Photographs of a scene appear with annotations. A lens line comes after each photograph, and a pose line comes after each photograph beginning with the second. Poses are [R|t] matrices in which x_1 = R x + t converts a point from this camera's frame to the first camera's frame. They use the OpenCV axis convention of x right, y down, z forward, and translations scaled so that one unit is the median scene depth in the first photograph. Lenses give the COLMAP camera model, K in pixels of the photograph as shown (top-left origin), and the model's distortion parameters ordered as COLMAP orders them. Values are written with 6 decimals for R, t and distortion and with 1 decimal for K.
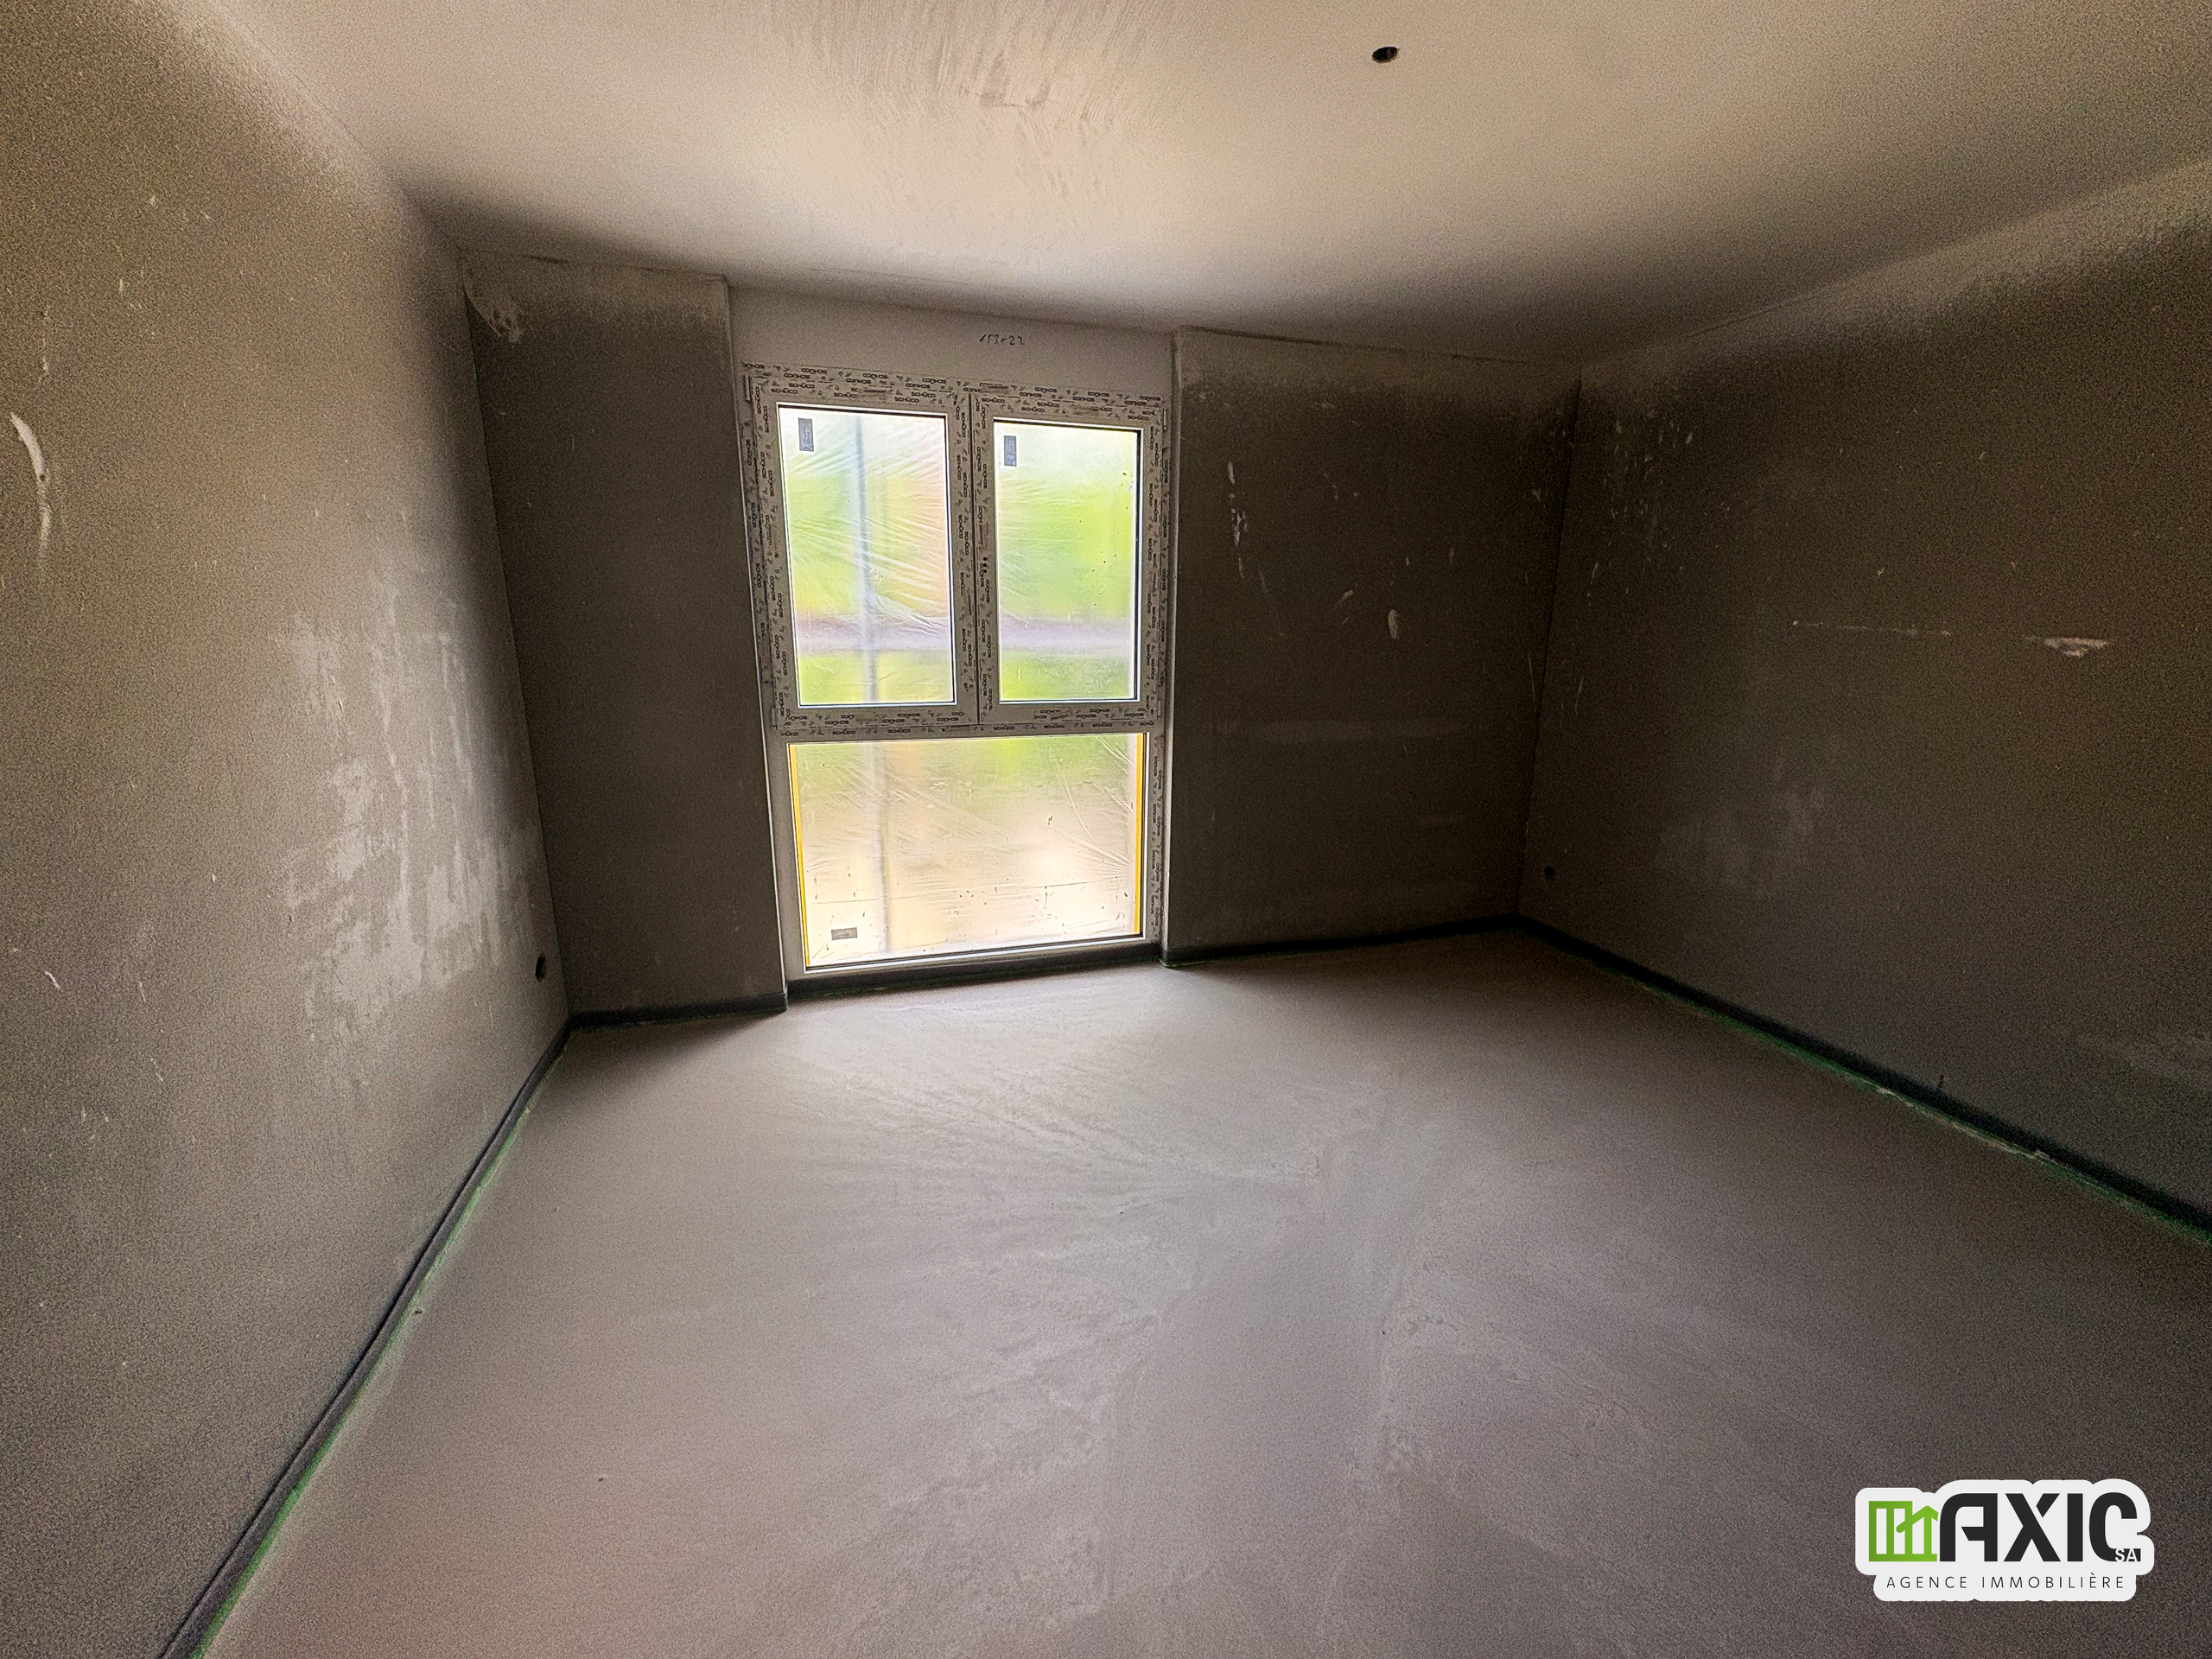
lens RADIAL K [[903.4, 0, 1106.0], [0, 903.4, 829.5], [0, 0, 1]] dist [0.001729, 0.000062]
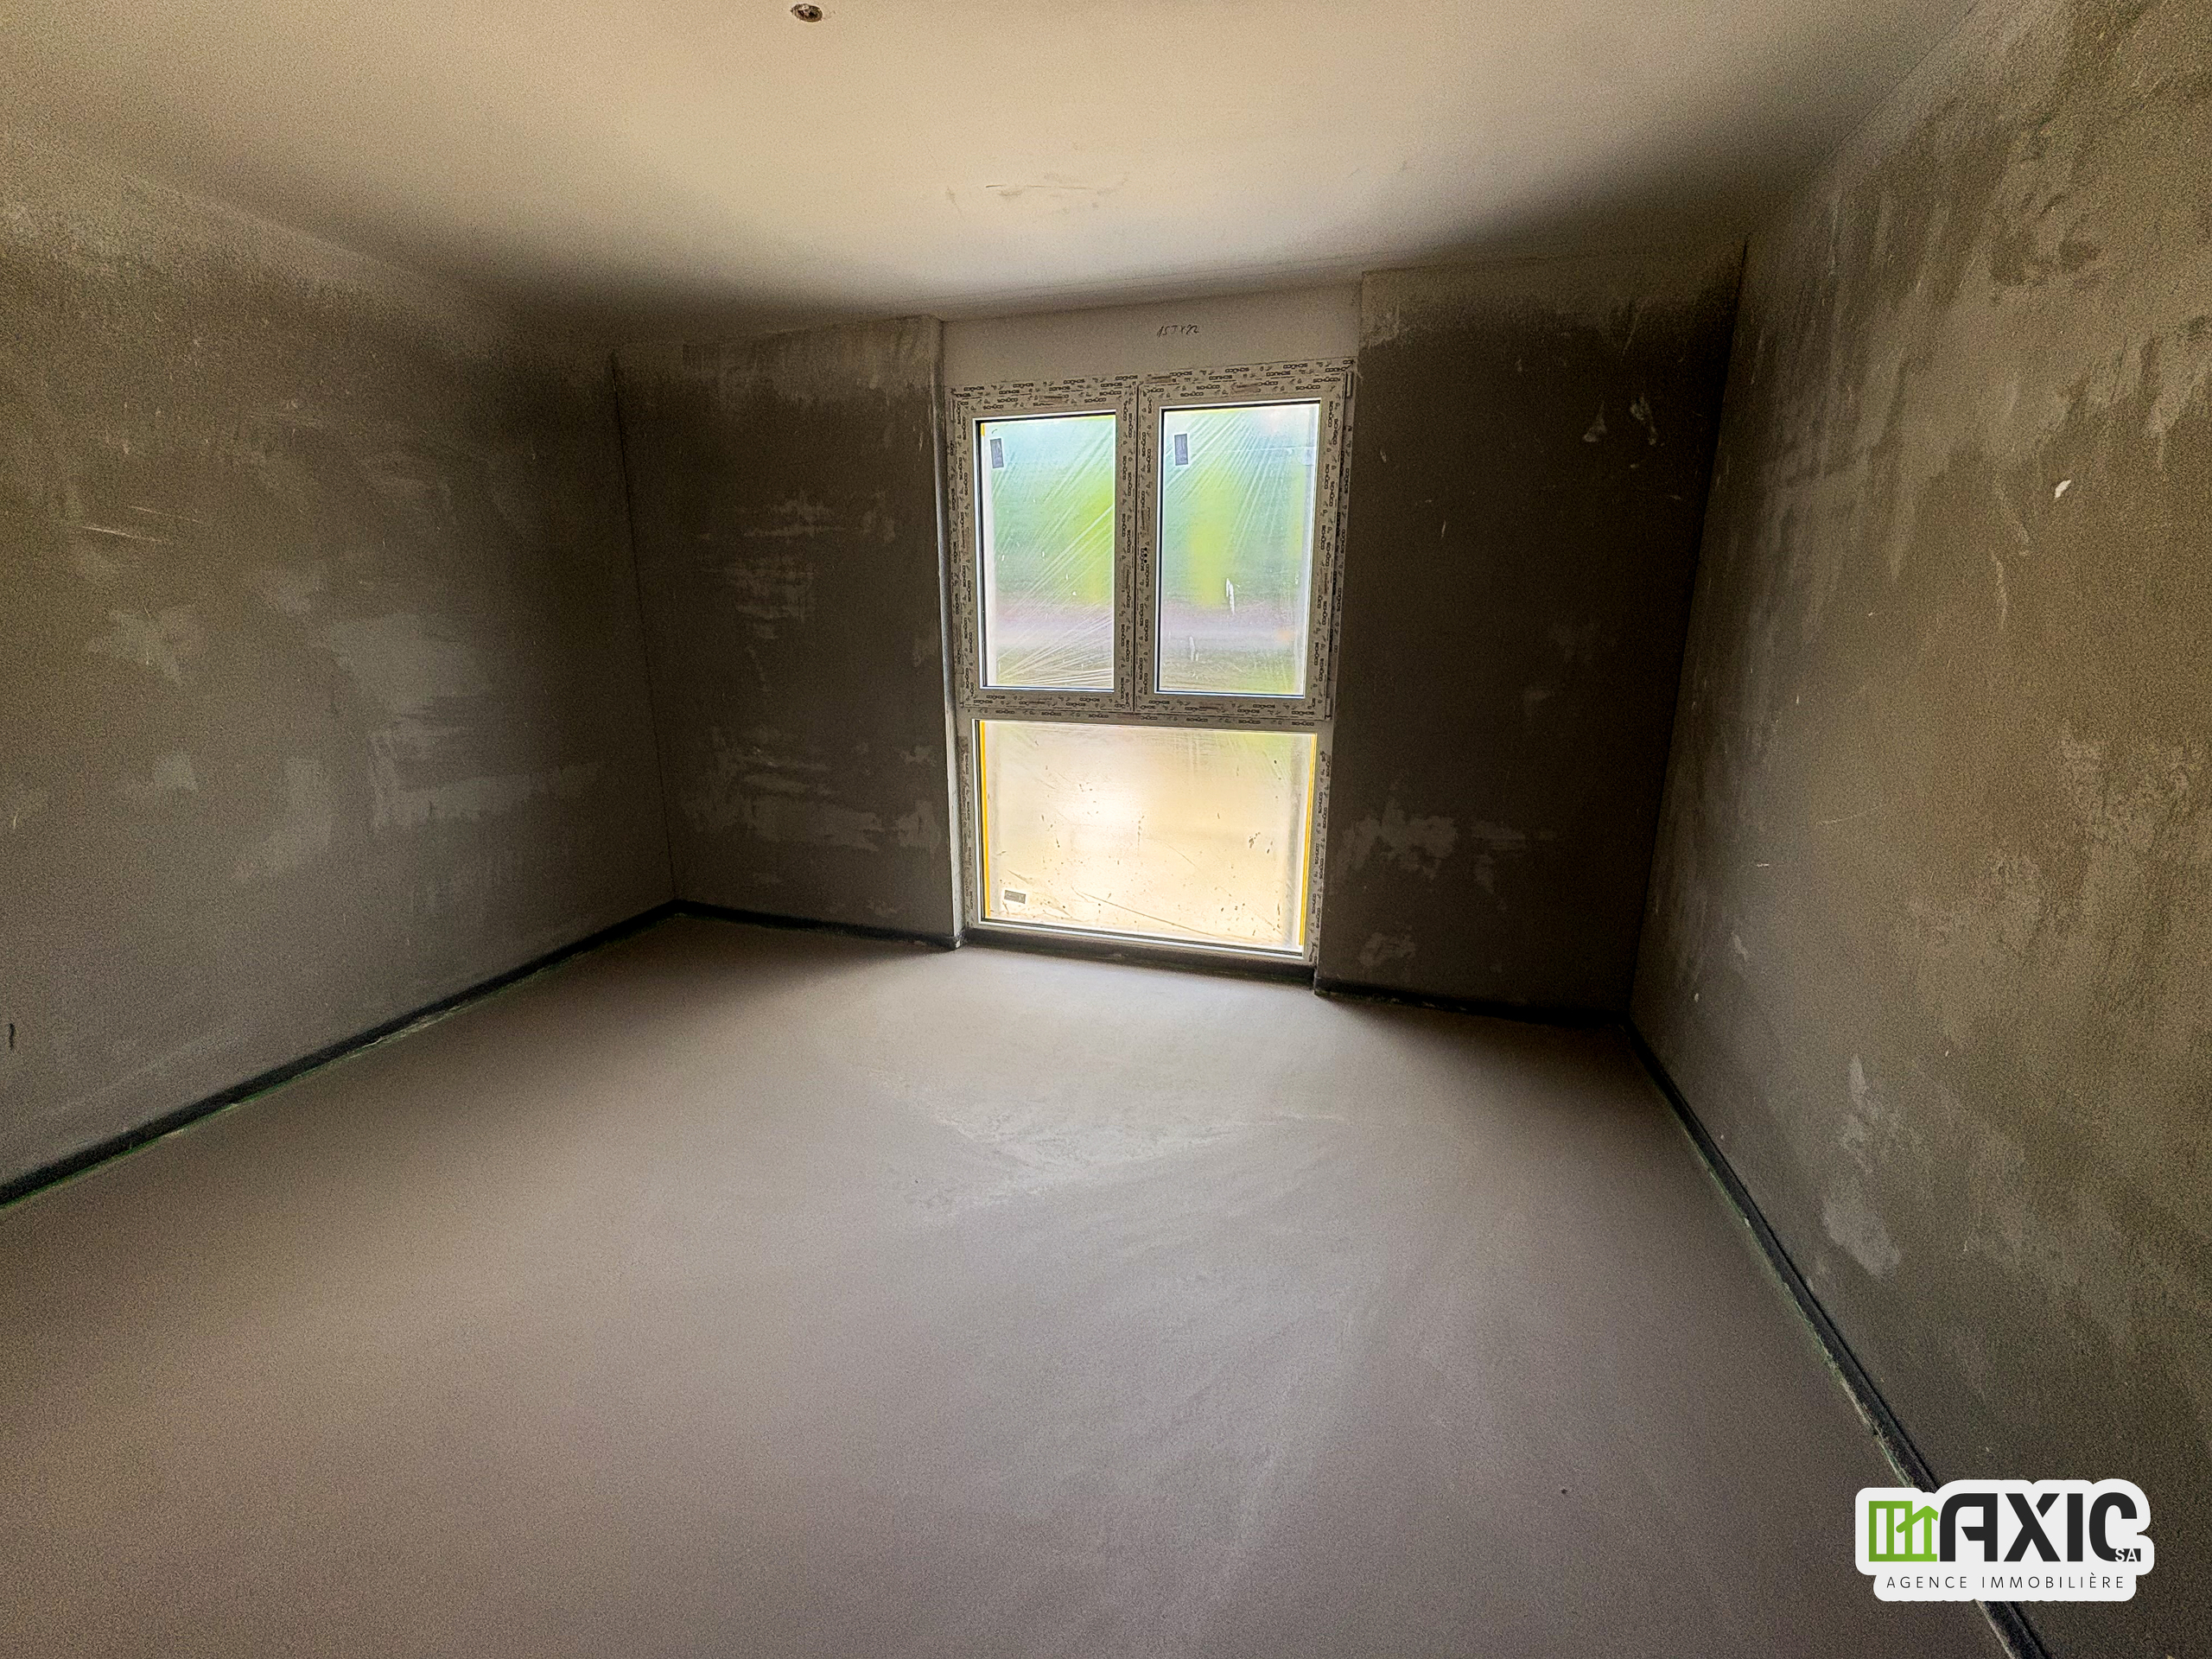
lens RADIAL K [[918.3, 0, 1106.0], [0, 918.3, 829.5], [0, 0, 1]] dist [0.000472, 0.000284]
pose [[0.821829, 0.129743, -0.554765, 0.421163], [-0.126902, 0.990949, 0.043760, -0.027102], [0.555422, 0.034438, 0.830855, 0.128224]]
